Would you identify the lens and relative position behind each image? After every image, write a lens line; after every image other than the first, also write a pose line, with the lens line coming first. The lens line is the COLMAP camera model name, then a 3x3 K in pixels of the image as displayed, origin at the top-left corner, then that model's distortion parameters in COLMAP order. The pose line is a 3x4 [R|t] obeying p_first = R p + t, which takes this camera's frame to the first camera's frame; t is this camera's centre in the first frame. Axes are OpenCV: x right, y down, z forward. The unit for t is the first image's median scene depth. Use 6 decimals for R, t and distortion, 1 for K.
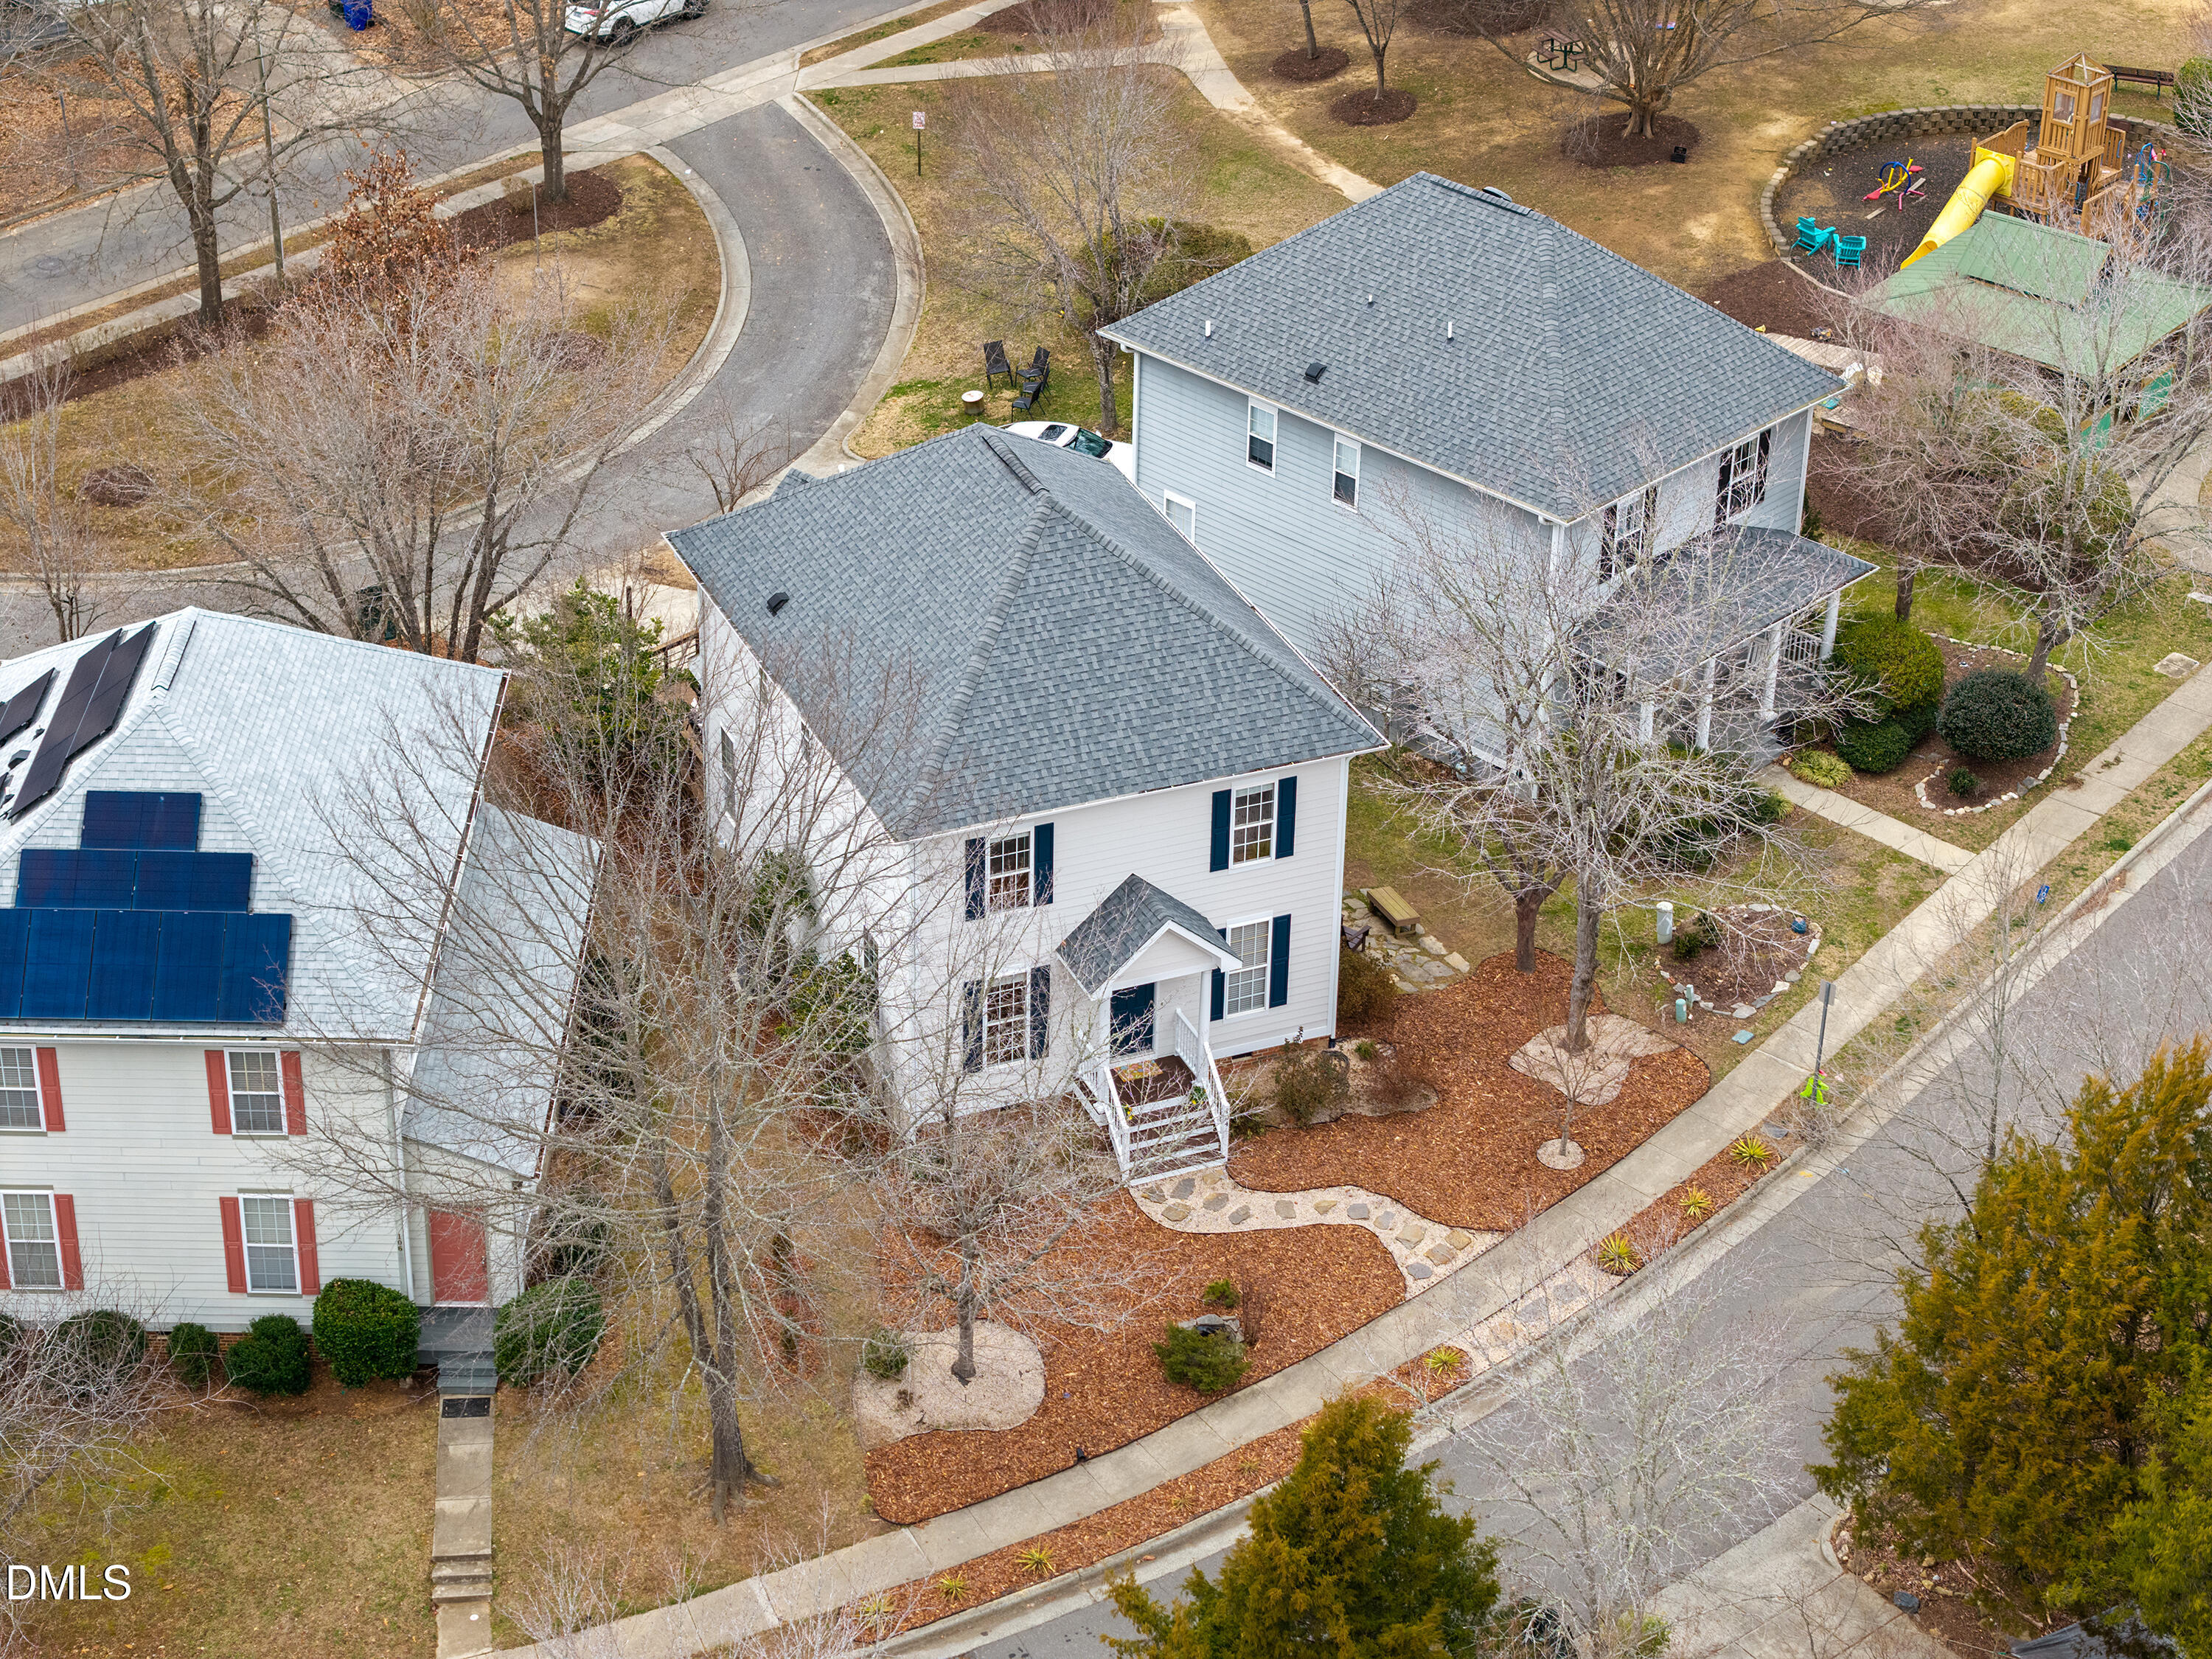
lens RADIAL K [[4554.7, 0, 1105.6], [0, 4554.7, 826.8], [0, 0, 1]] dist [-0.037555, 0.000000]
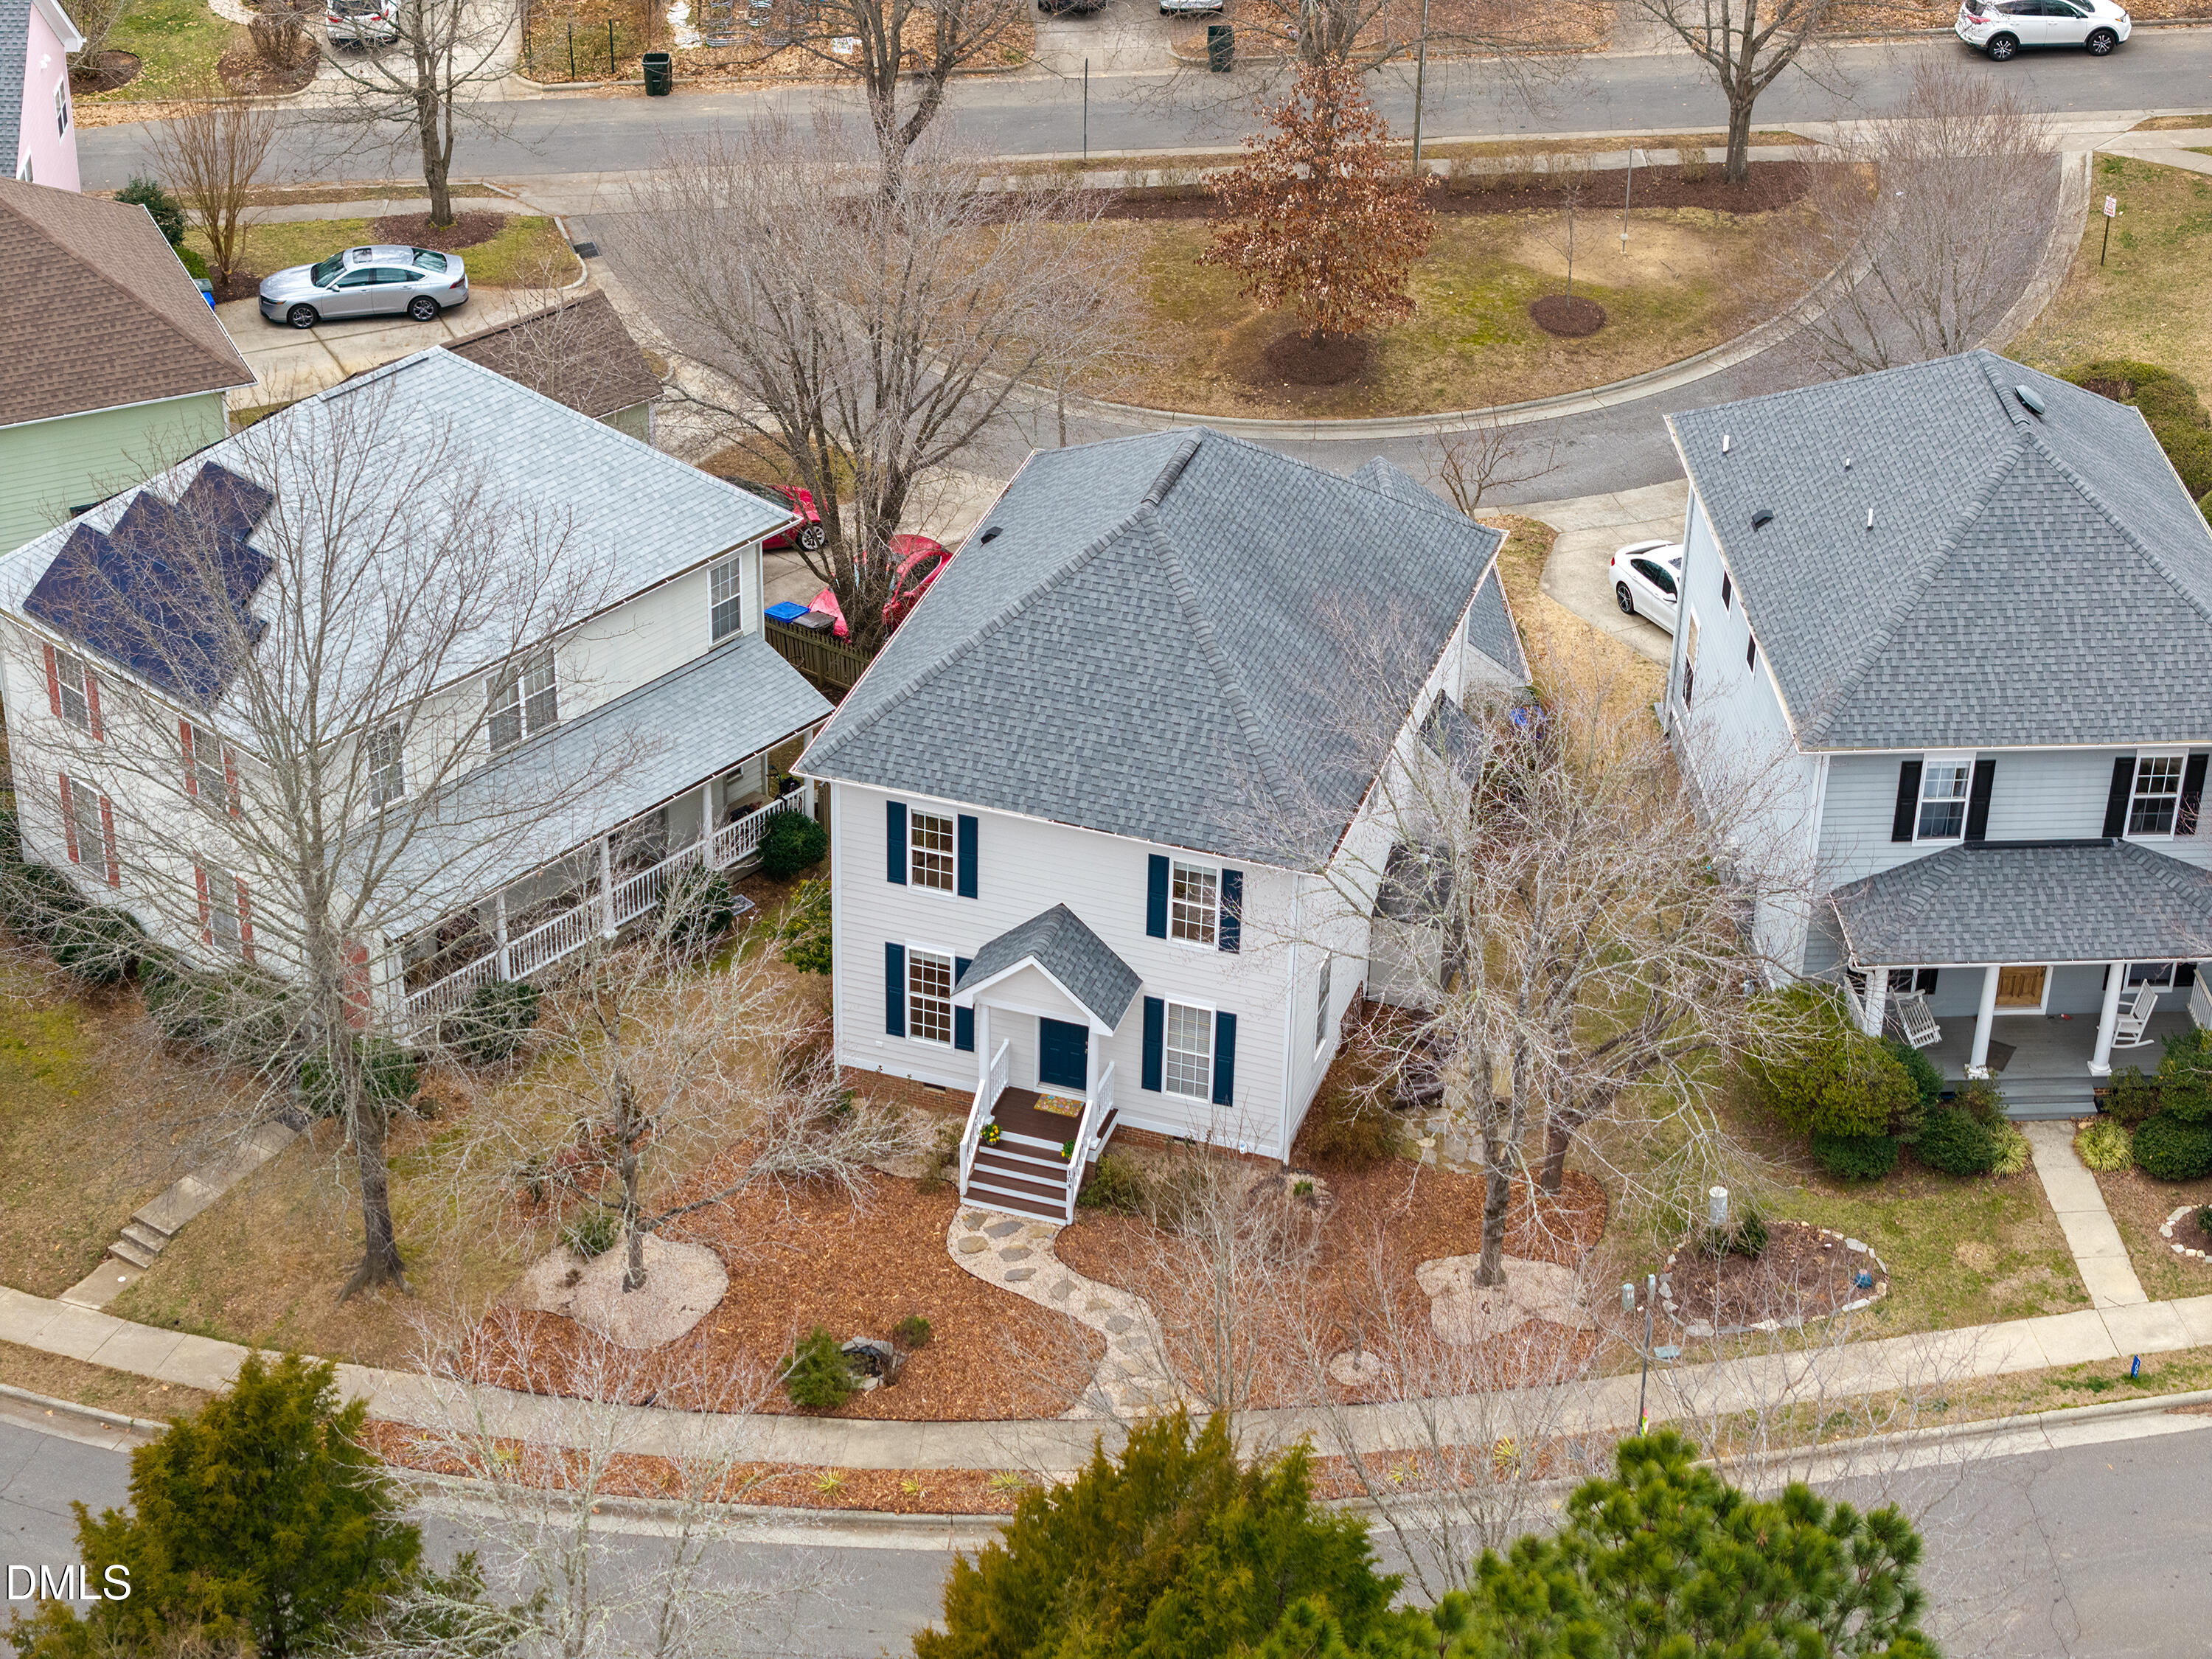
lens RADIAL K [[4554.7, 0, 1102.5], [0, 4554.7, 834.4], [0, 0, 1]] dist [-0.037555, 0.000000]
pose [[0.735317, 0.351597, -0.579387, 0.564036], [-0.338511, 0.931162, 0.135455, -0.136325], [0.587128, 0.096527, 0.803718, 0.232031]]
